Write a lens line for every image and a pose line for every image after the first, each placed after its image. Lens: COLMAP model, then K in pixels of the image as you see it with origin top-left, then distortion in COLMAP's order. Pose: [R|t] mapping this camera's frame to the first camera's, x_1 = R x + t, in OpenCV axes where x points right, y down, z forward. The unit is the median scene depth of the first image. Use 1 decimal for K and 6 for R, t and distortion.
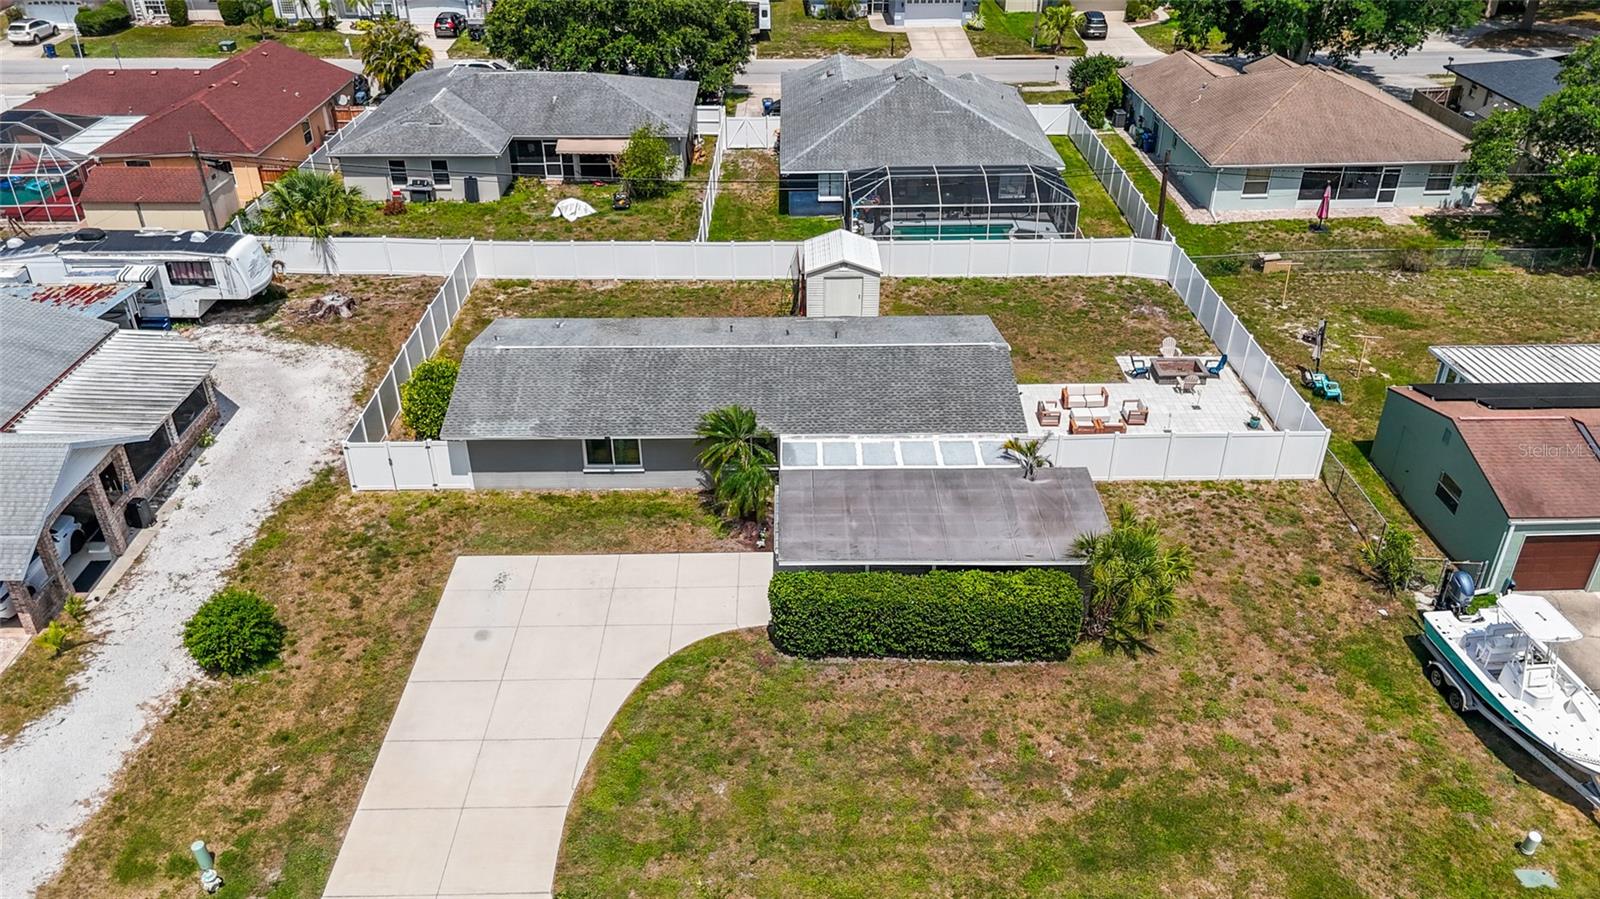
lens RADIAL K [[1185.4, 0, 795.6], [0, 1185.4, 456.1], [0, 0, 1]] dist [0.100541, -0.153646]
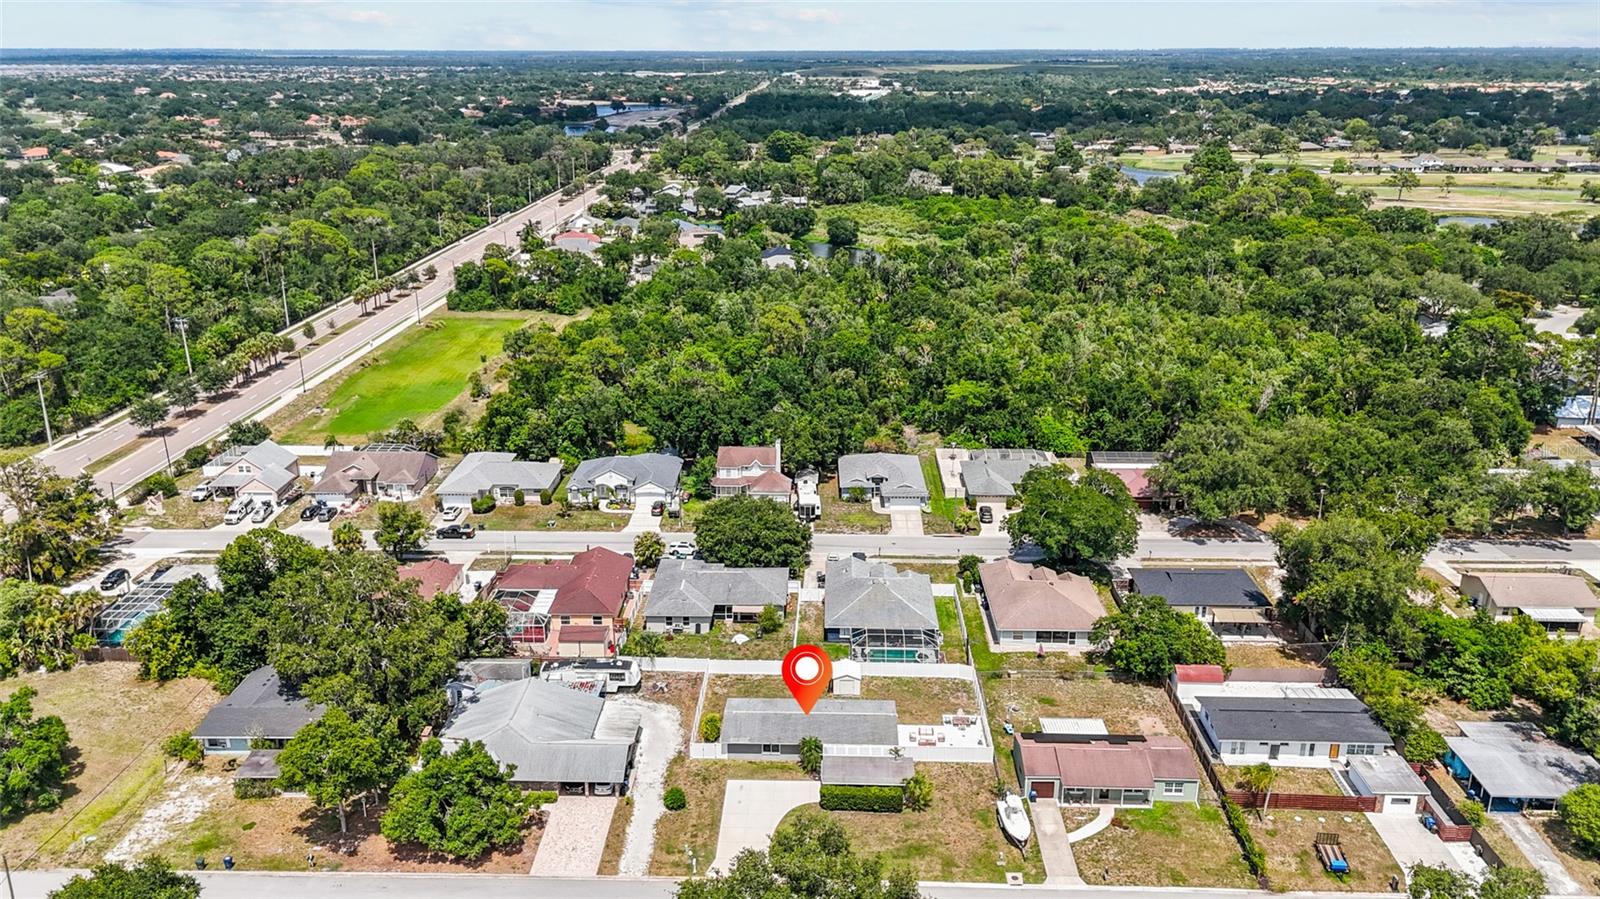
lens RADIAL K [[1185.4, 0, 795.6], [0, 1185.4, 456.1], [0, 0, 1]] dist [0.100541, -0.153646]
pose [[0.999217, 0.015340, -0.036478, 0.017563], [-0.022666, 0.977478, -0.209818, -0.096382], [0.032438, 0.210481, 0.977060, -2.230424]]
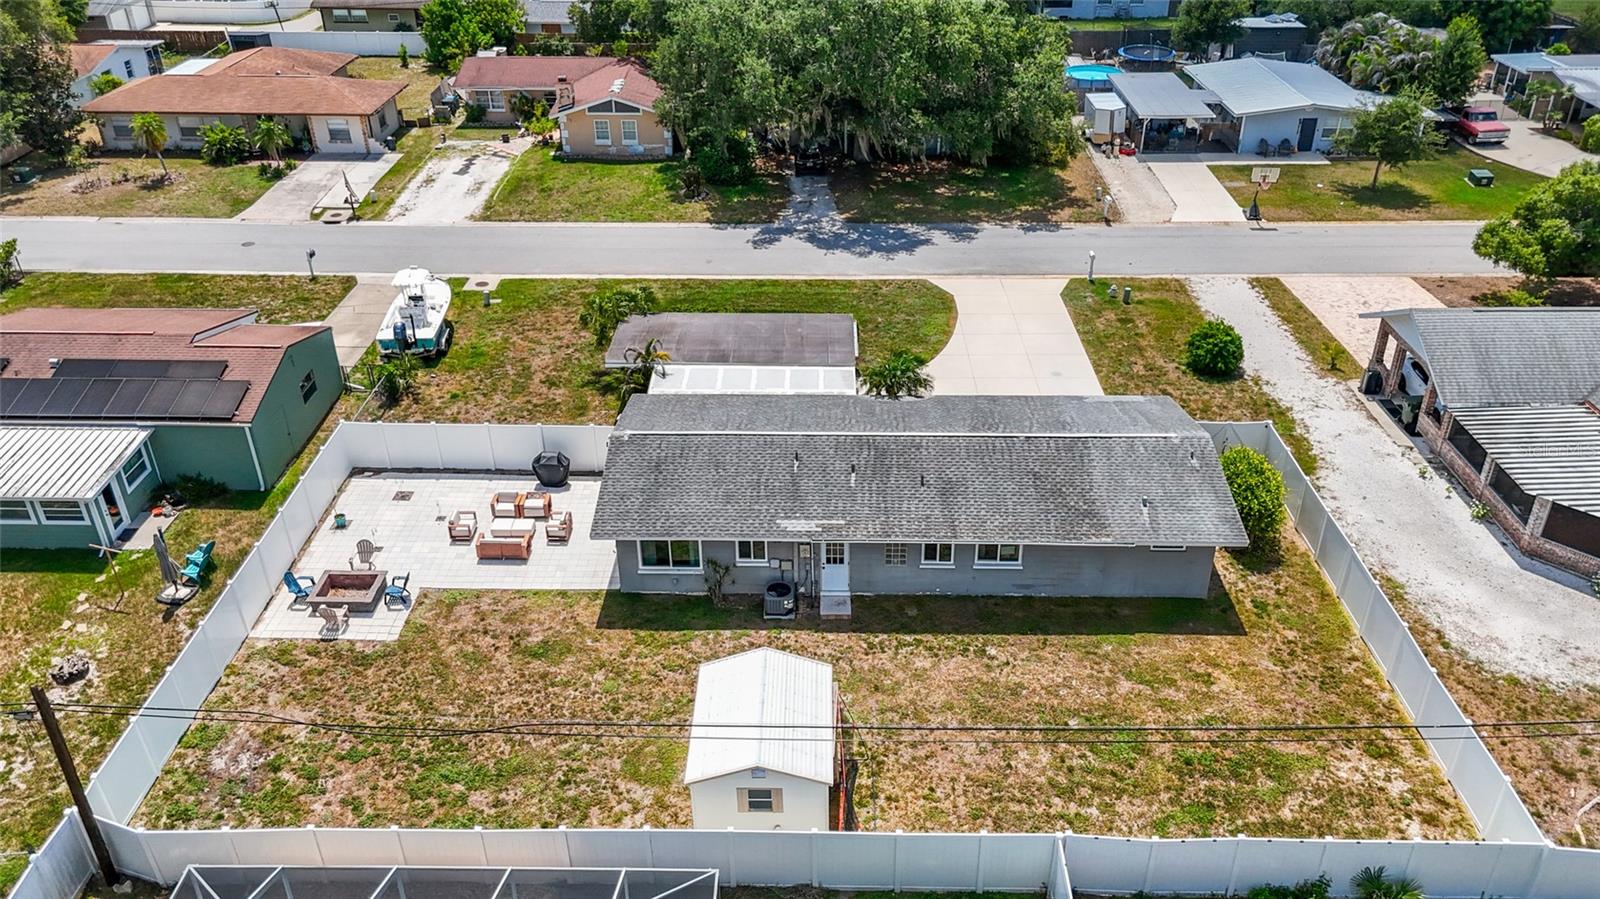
lens RADIAL K [[1185.4, 0, 795.6], [0, 1185.4, 456.1], [0, 0, 1]] dist [0.100541, -0.153646]
pose [[-0.999444, -0.005299, 0.032931, 0.005137], [0.026325, 0.480986, 0.876333, -0.884929], [-0.020483, 0.876712, -0.480579, 1.463114]]
